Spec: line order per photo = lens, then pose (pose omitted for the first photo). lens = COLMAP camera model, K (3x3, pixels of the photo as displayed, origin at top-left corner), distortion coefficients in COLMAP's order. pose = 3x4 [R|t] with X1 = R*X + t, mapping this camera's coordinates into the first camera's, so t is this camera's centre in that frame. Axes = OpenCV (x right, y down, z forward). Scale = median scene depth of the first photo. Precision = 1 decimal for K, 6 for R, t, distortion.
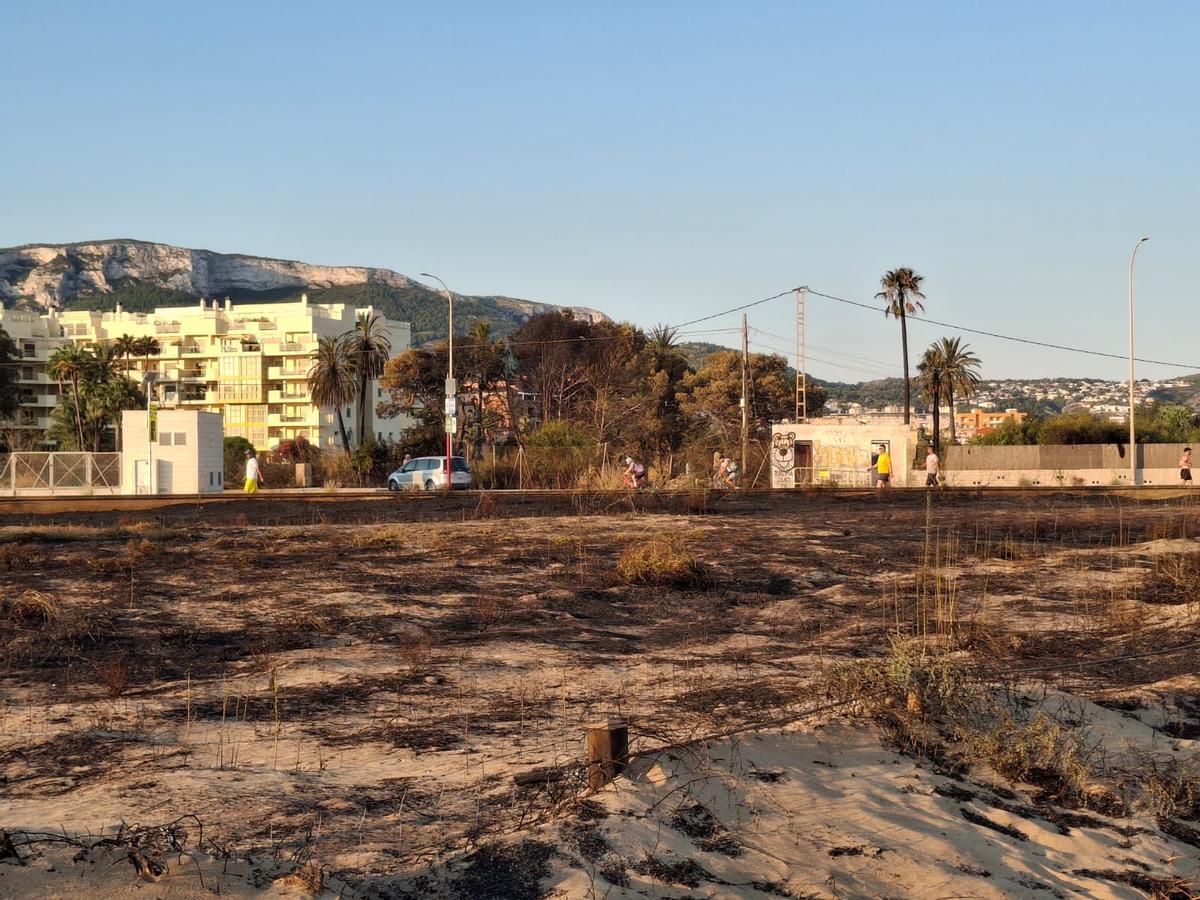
lens RADIAL K [[1759.8, 0, 600.5], [0, 1759.8, 452.8], [0, 0, 1]] dist [0.183384, 0.000000]
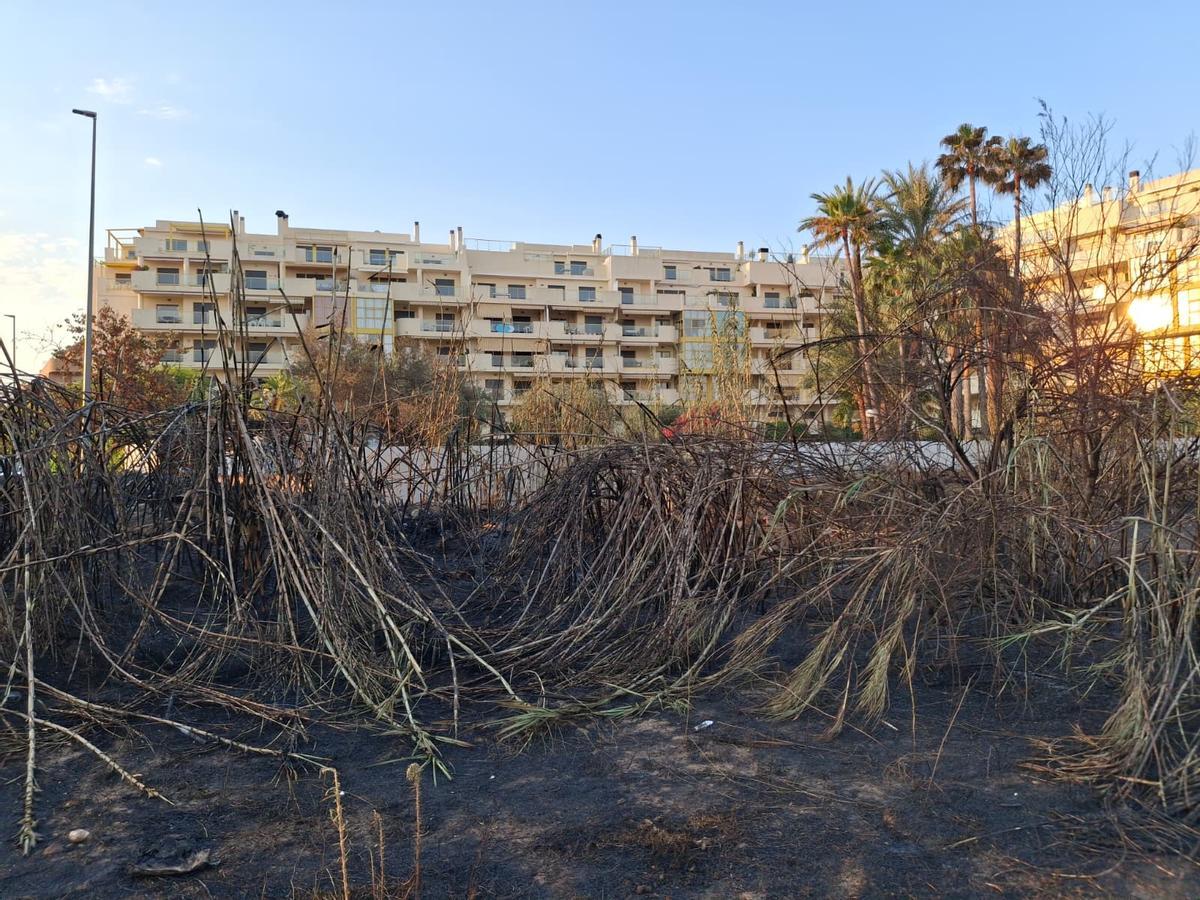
lens RADIAL K [[880.8, 0, 611.8], [0, 880.8, 455.9], [0, 0, 1]] dist [0.009678, -0.029731]
pose [[0.799300, -0.020085, -0.600597, -0.179816], [0.022833, 0.999735, -0.003046, 0.007717], [0.600499, -0.011279, 0.799546, 0.671643]]
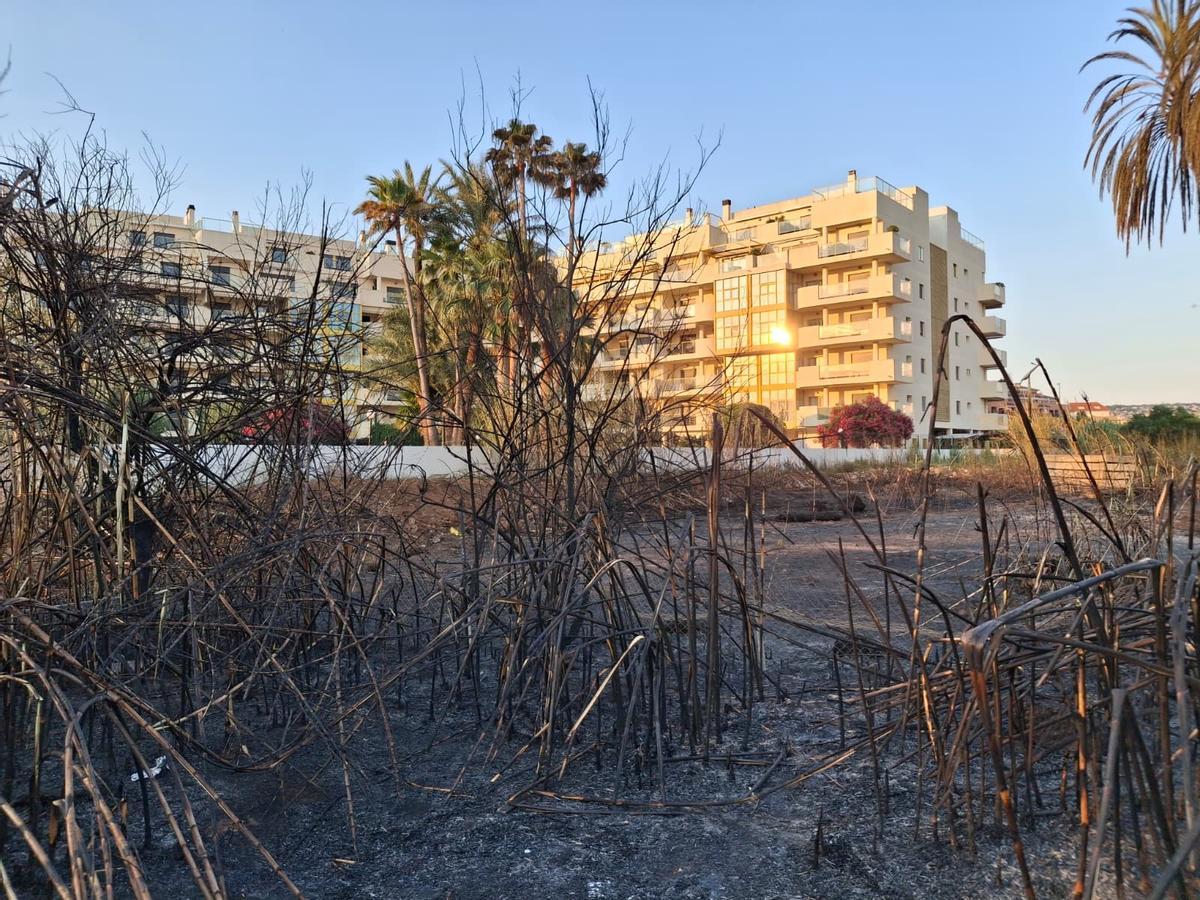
lens RADIAL K [[880.8, 0, 625.8], [0, 880.8, 468.3], [0, 0, 1]] dist [0.009678, -0.029731]
pose [[0.961069, -0.005425, -0.276255, -0.161050], [0.009892, 0.999842, 0.014779, 0.007281], [0.276131, -0.016937, 0.960971, 0.697335]]
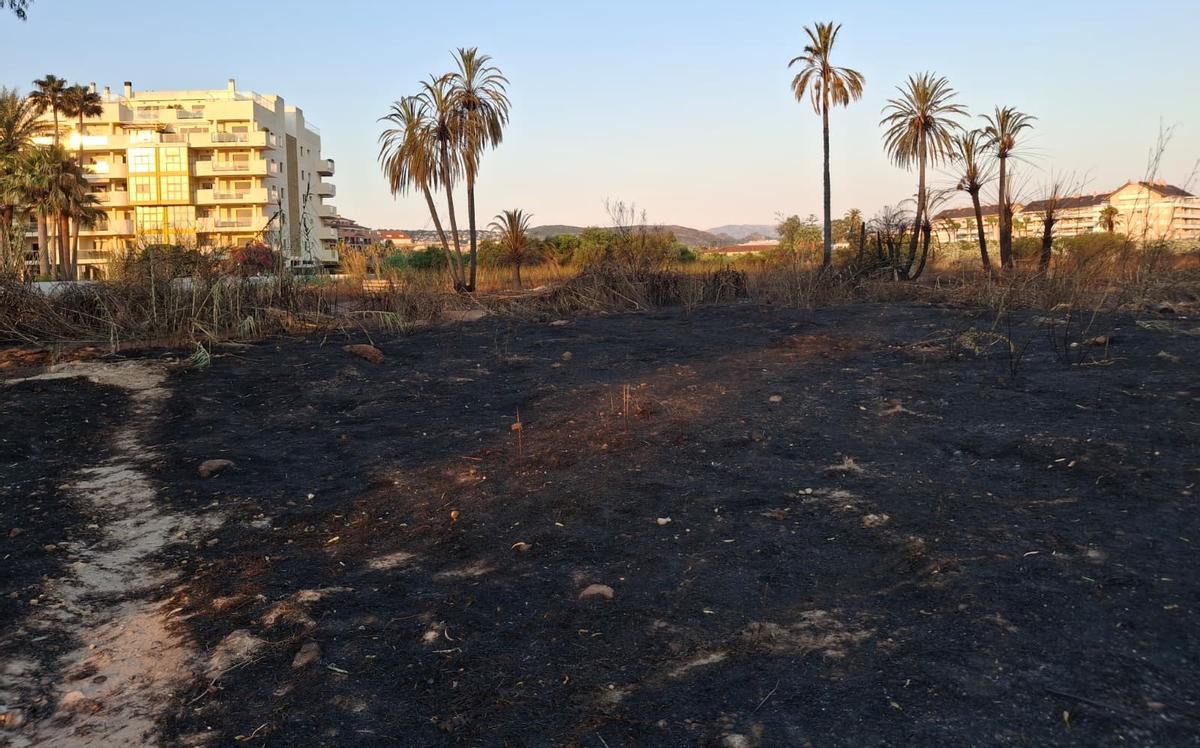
lens RADIAL K [[894.5, 0, 577.4], [0, 894.5, 296.5], [0, 0, 1]] dist [-0.003733, 0.001103]
pose [[0.919224, -0.027907, 0.392744, -0.189024], [0.015244, 0.999260, 0.035324, 0.003194], [-0.393439, -0.026483, 0.918969, 0.540615]]
